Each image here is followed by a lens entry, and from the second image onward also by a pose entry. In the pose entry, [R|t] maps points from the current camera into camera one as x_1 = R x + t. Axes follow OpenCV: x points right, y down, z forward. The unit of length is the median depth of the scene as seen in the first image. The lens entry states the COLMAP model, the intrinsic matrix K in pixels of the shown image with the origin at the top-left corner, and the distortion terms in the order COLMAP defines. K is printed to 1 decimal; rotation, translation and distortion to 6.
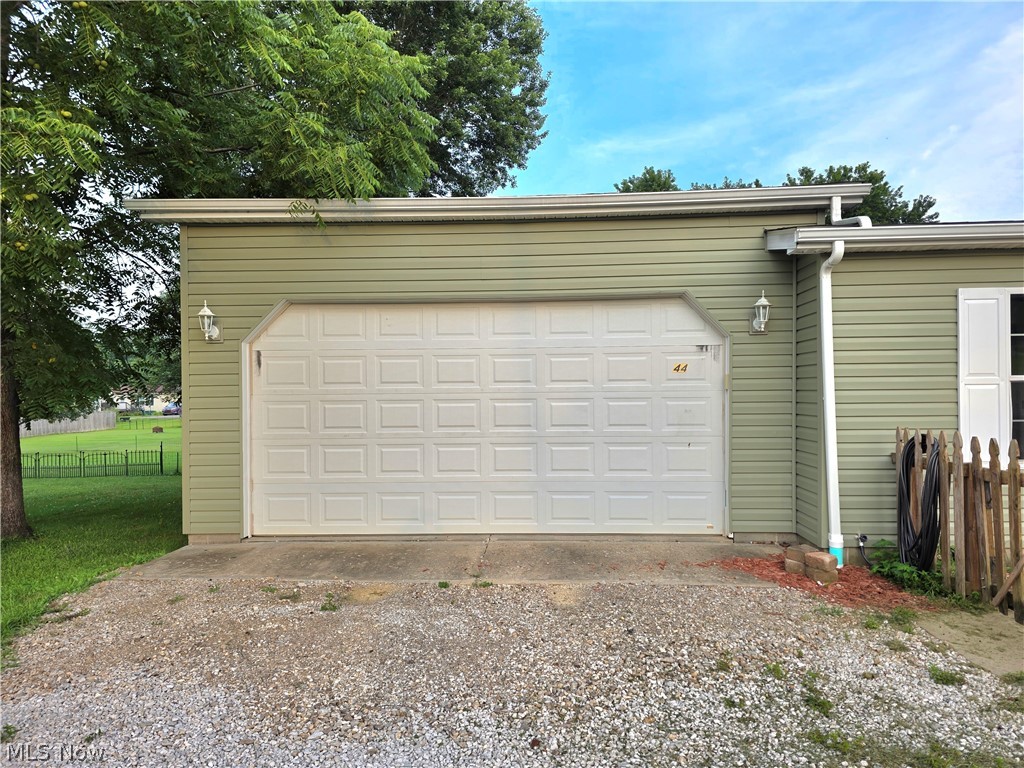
lens RADIAL K [[671.9, 0, 512.0], [0, 671.9, 384.0], [0, 0, 1]] dist [0.076133, -0.073604]
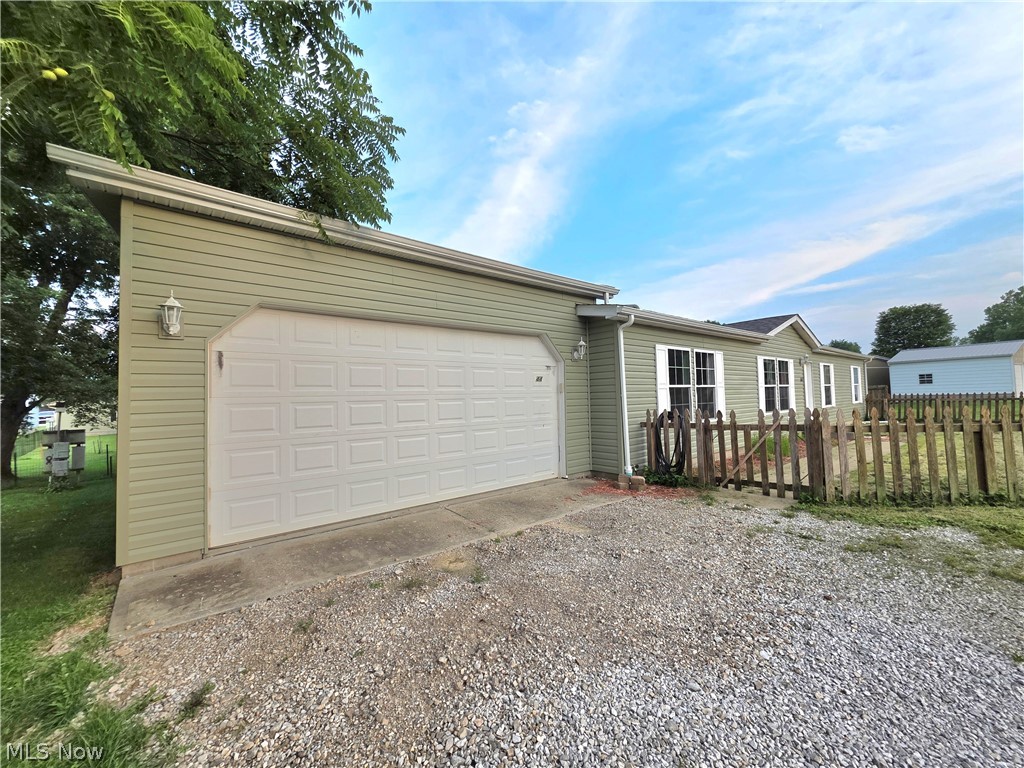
lens RADIAL K [[407.3, 0, 512.0], [0, 407.3, 384.0], [0, 0, 1]] dist [-0.002892, -0.000098]
pose [[0.738814, 0.015083, 0.673740, -0.474526], [0.006740, 0.999534, -0.029768, 0.017596], [-0.673876, 0.026534, 0.738368, 0.315333]]
